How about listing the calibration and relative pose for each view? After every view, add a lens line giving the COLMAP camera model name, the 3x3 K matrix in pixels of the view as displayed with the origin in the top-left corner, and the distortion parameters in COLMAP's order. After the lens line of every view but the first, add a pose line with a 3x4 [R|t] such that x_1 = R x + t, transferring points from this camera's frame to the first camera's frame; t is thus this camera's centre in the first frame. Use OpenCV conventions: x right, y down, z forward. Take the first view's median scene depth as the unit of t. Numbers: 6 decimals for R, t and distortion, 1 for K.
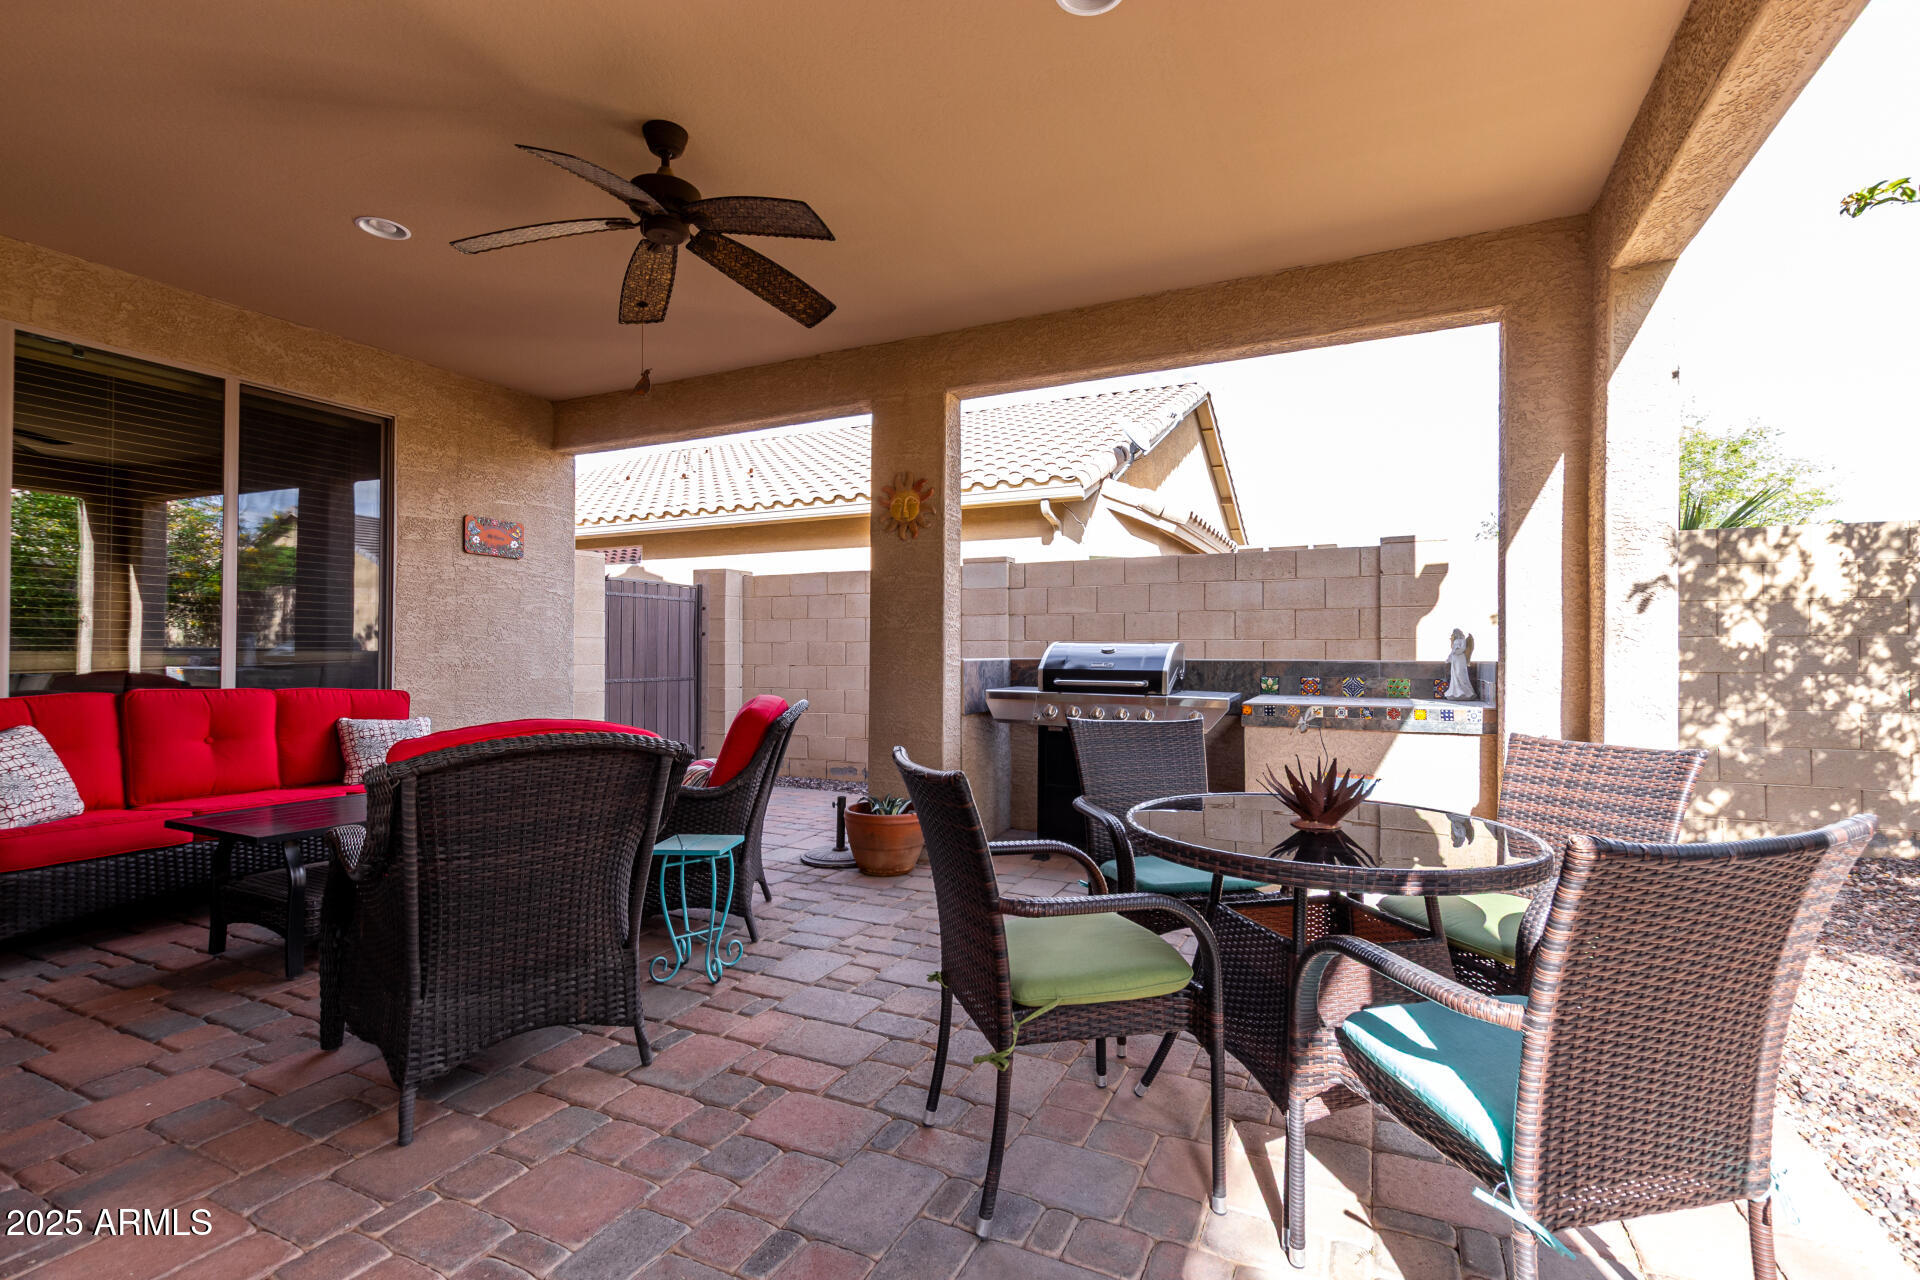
lens RADIAL K [[891.1, 0, 960.2], [0, 891.1, 645.2], [0, 0, 1]] dist [-0.006262, -0.001001]
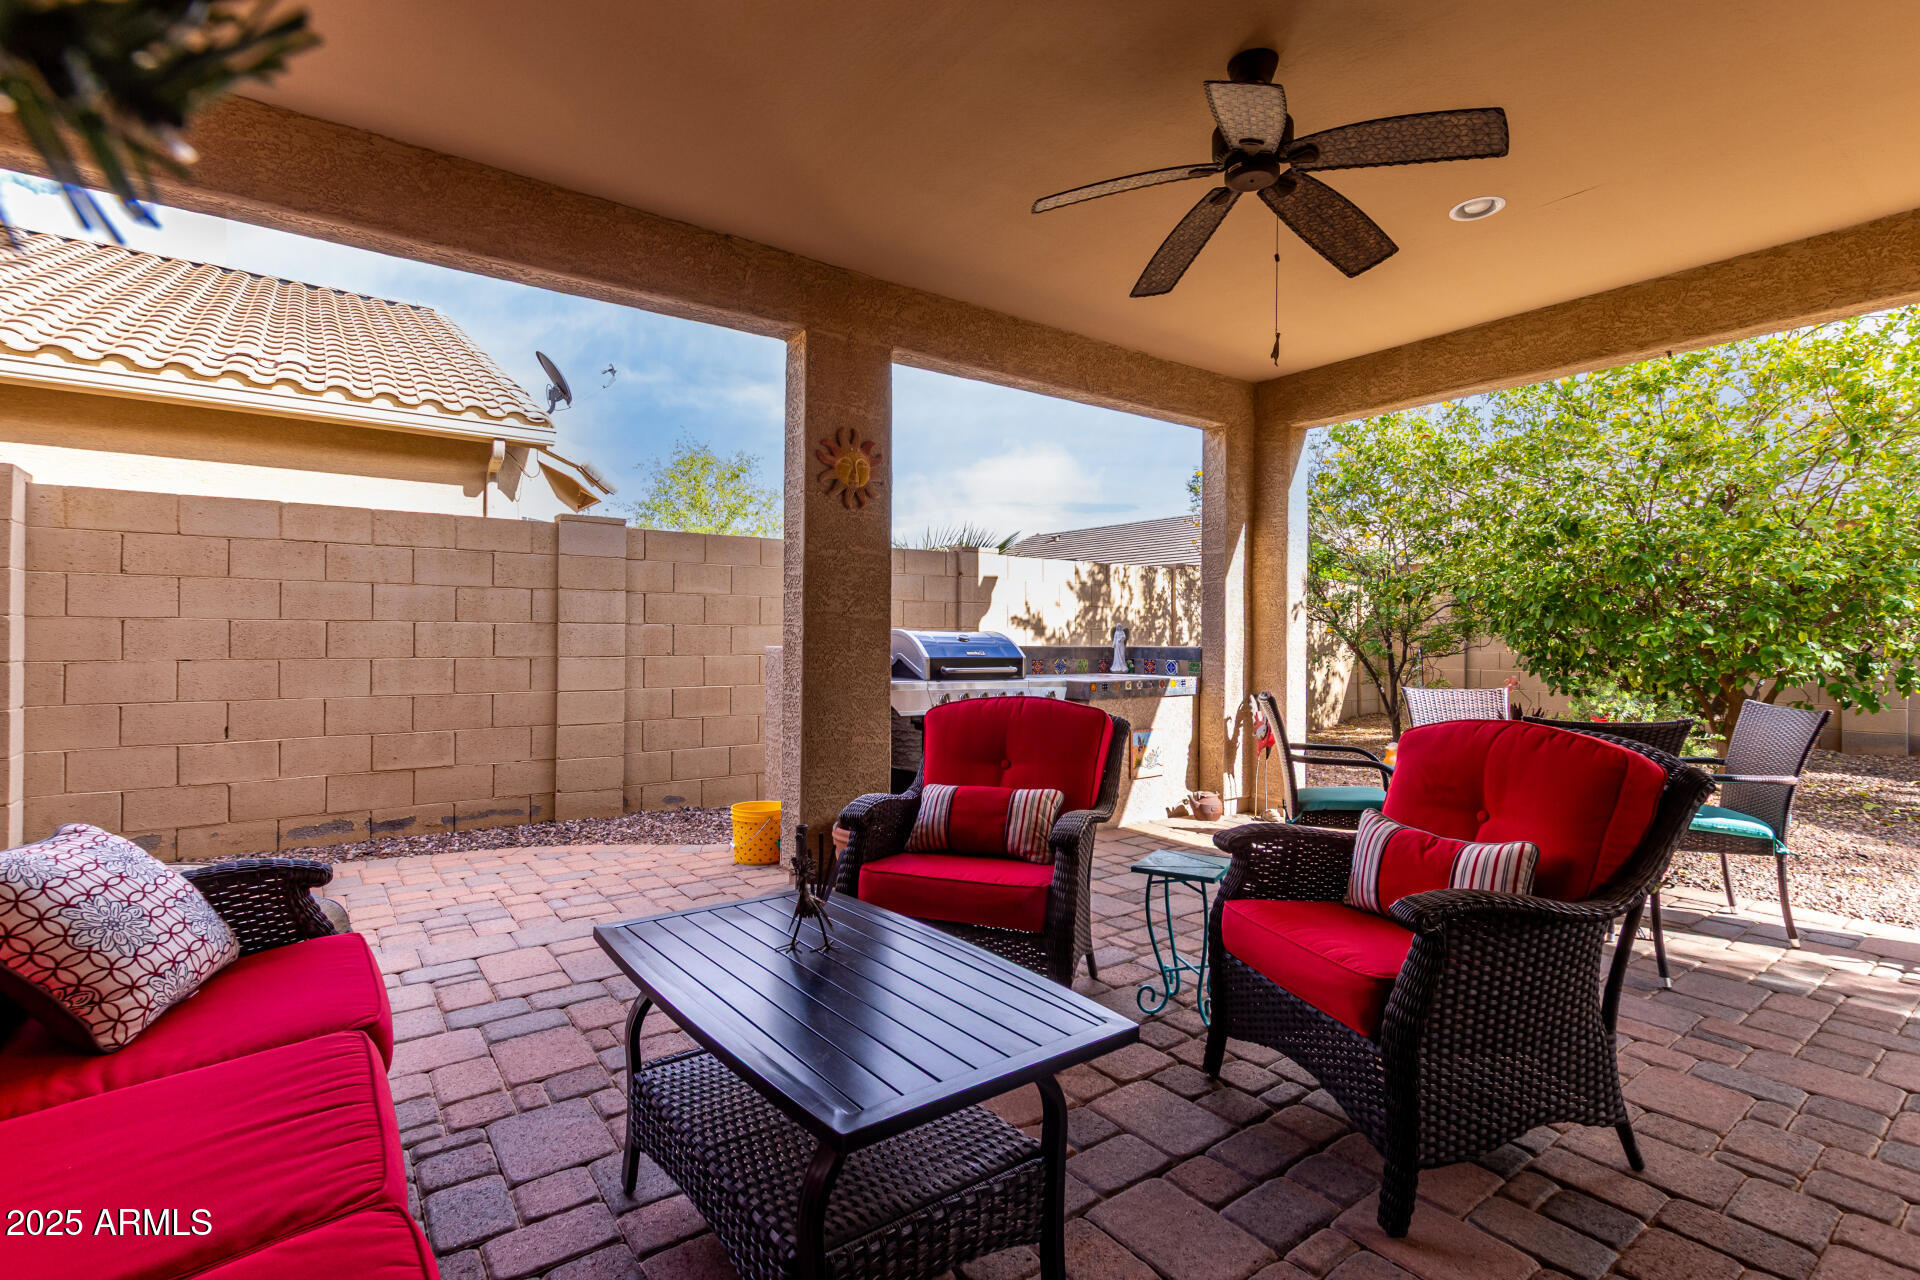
lens RADIAL K [[891.1, 0, 968.0], [0, 891.1, 640.0], [0, 0, 1]] dist [-0.006262, -0.001001]
pose [[0.446422, -0.002957, 0.894818, -0.788418], [-0.013782, 0.999853, 0.010180, -0.003596], [-0.894717, -0.016877, 0.446315, 0.534186]]
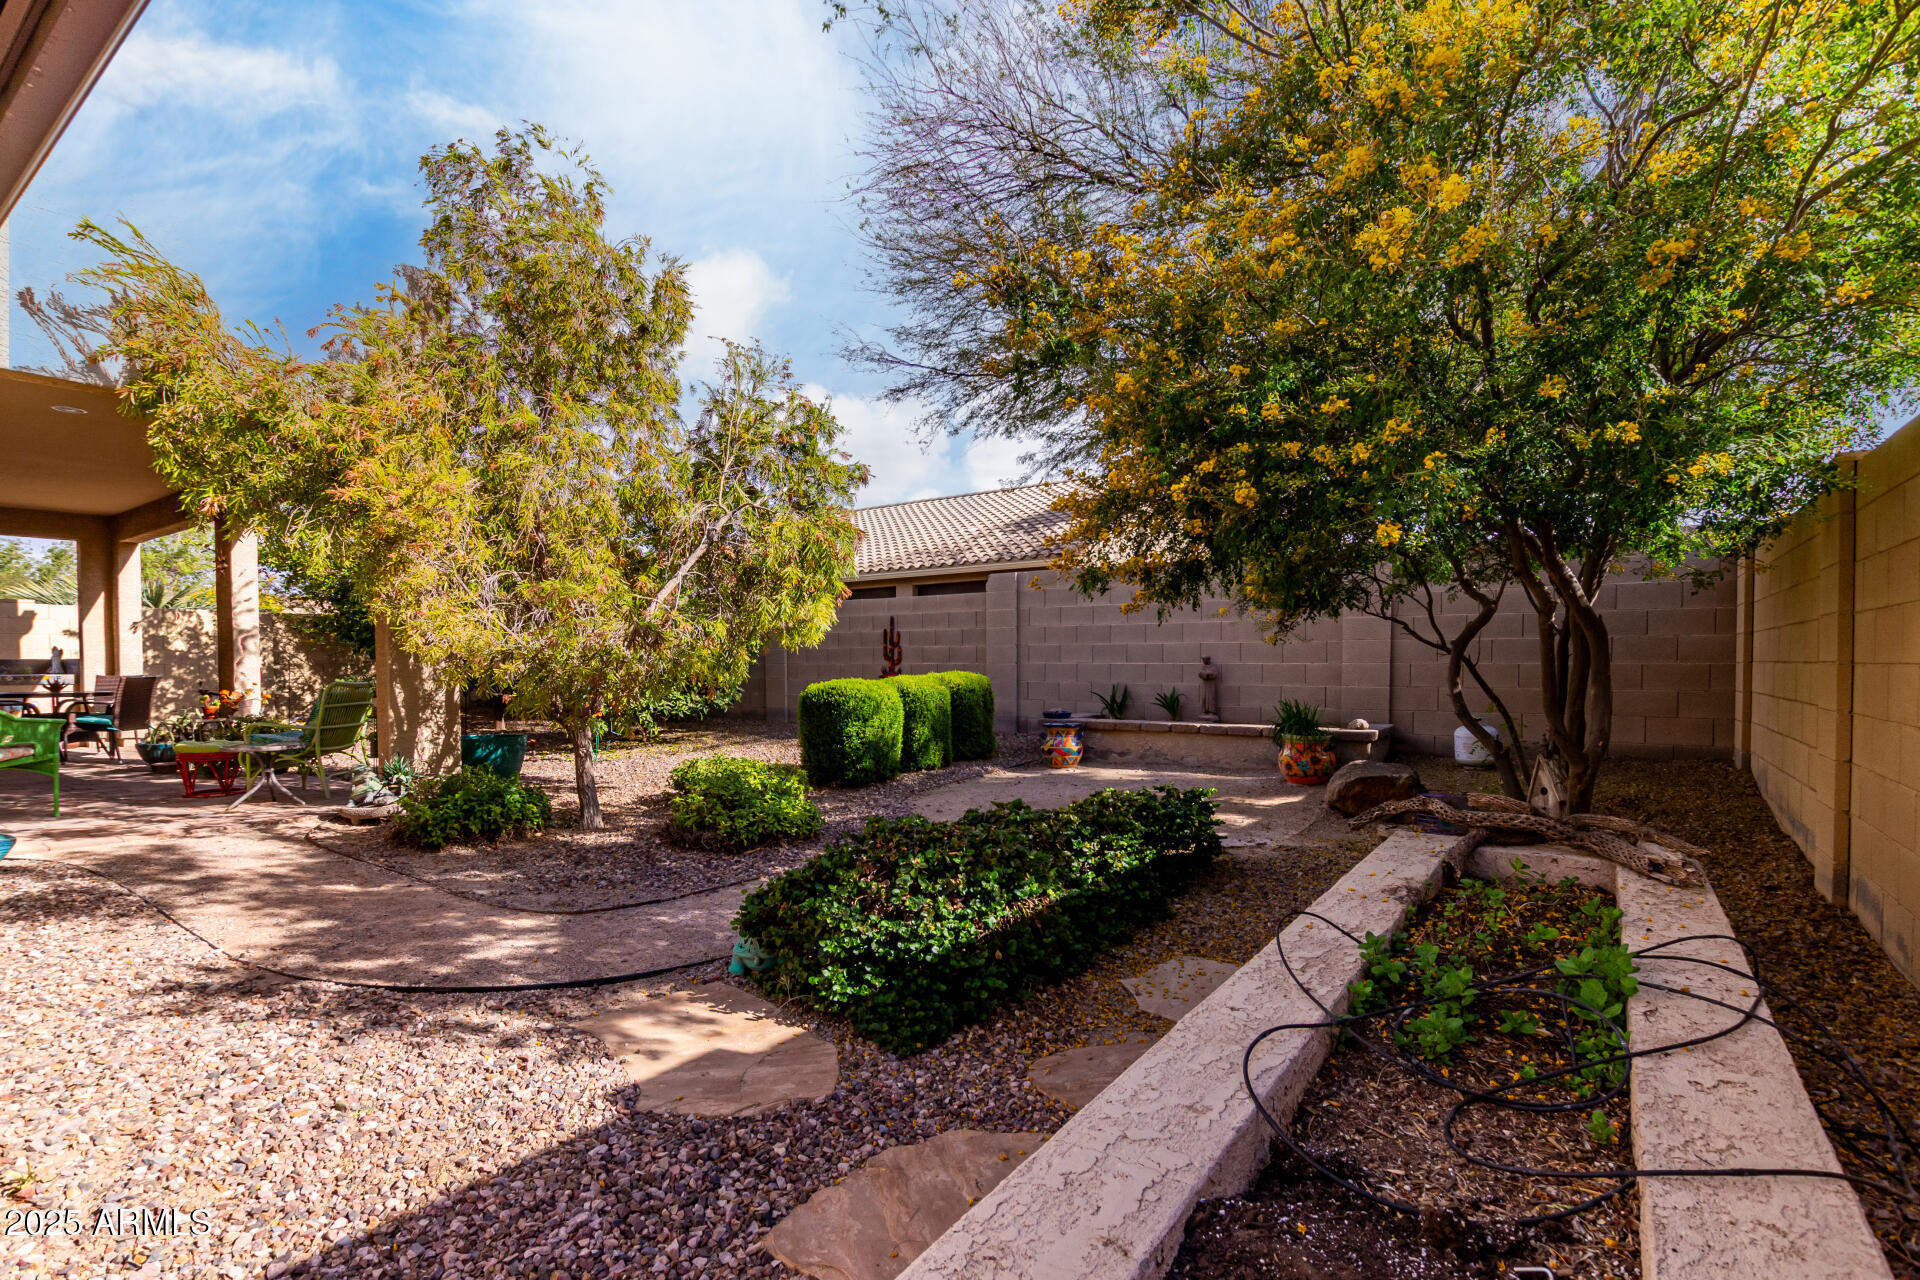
lens RADIAL K [[891.1, 0, 958.7], [0, 891.1, 640.9], [0, 0, 1]] dist [-0.006262, -0.001001]
pose [[0.196070, -0.002465, 0.980587, -1.307685], [-0.017033, 0.999837, 0.005919, -0.085020], [-0.980442, -0.017863, 0.195996, -1.884511]]
